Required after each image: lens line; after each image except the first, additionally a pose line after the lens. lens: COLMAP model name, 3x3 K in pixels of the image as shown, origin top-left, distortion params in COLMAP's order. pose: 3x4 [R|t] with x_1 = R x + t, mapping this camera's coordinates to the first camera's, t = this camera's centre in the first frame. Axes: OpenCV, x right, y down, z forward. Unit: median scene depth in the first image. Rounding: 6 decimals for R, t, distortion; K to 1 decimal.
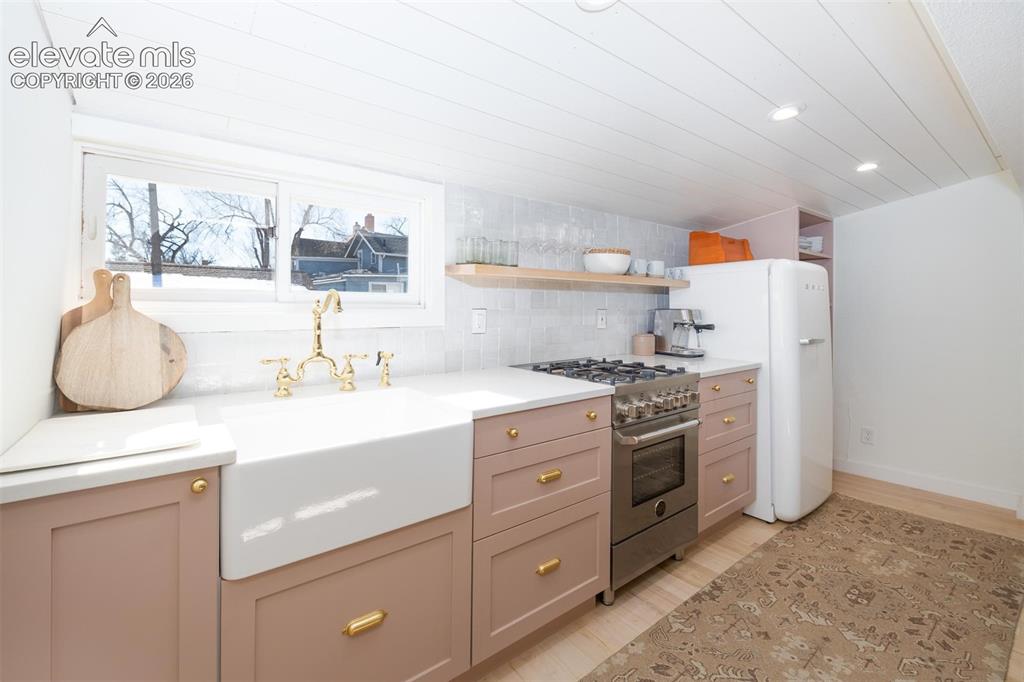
lens RADIAL K [[419.6, 0, 513.1], [0, 419.6, 301.2], [0, 0, 1]] dist [-0.010769, -0.000124]
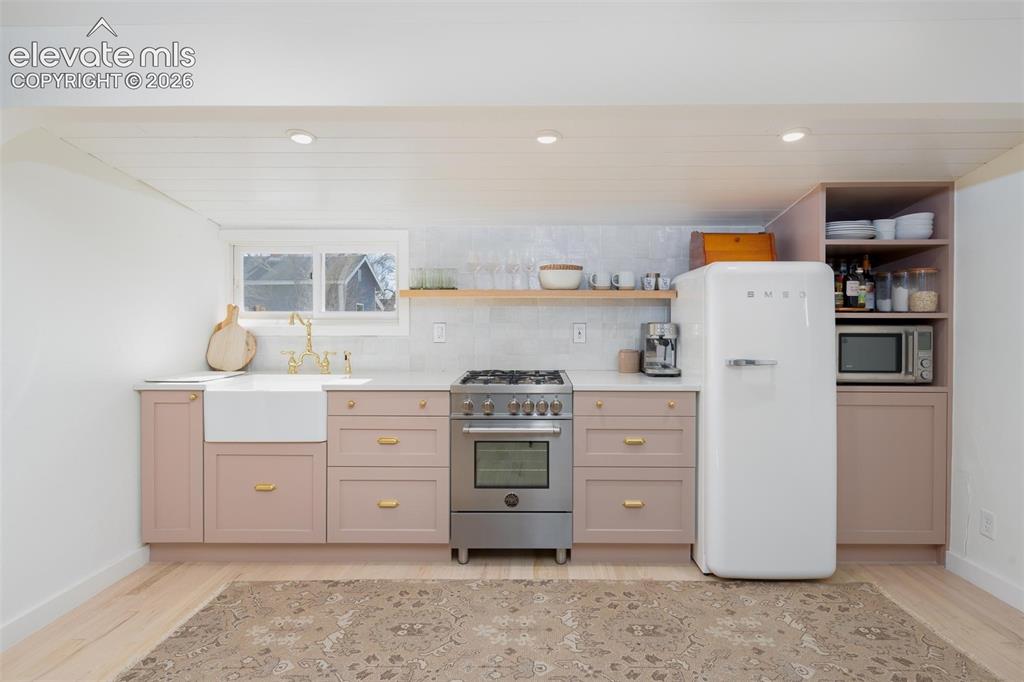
lens RADIAL K [[507.3, 0, 512.2], [0, 507.3, 323.5], [0, 0, 1]] dist [-0.001502, -0.001325]
pose [[0.783285, -0.001342, -0.621661, 1.128299], [0.010711, 0.999878, 0.011336, 0.005430], [0.621570, -0.015538, 0.783204, -0.057650]]
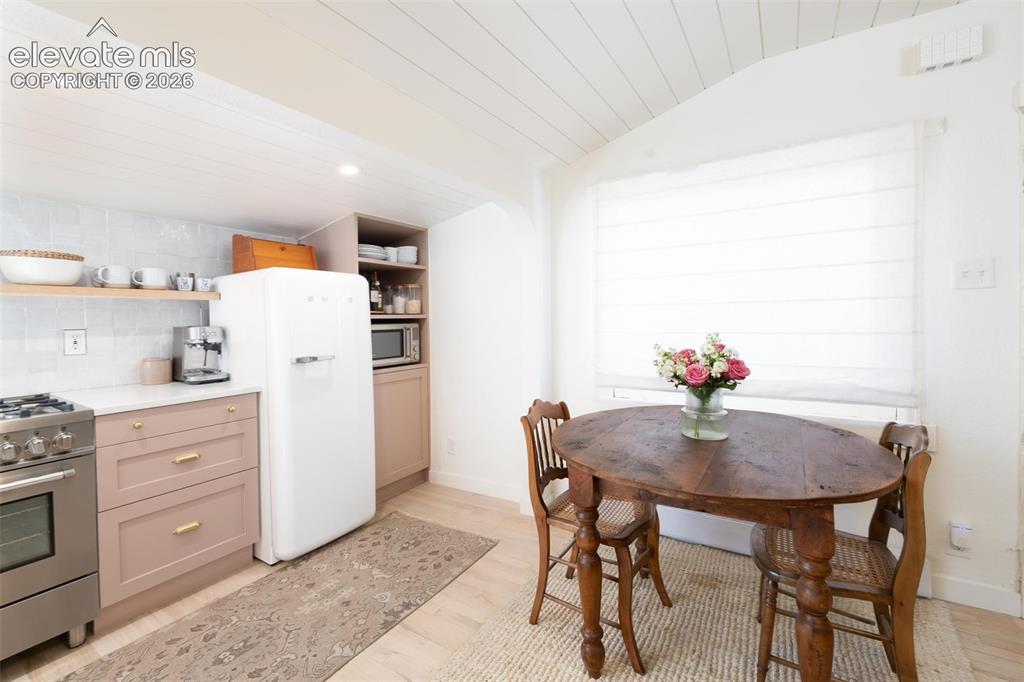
lens RADIAL K [[431.7, 0, 521.6], [0, 431.7, 323.8], [0, 0, 1]] dist [-0.013372, -0.000217]
pose [[0.929768, -0.026390, 0.367200, 0.936276], [0.017751, 0.999481, 0.026886, 0.002254], [-0.367718, -0.018479, 0.929754, -0.043638]]
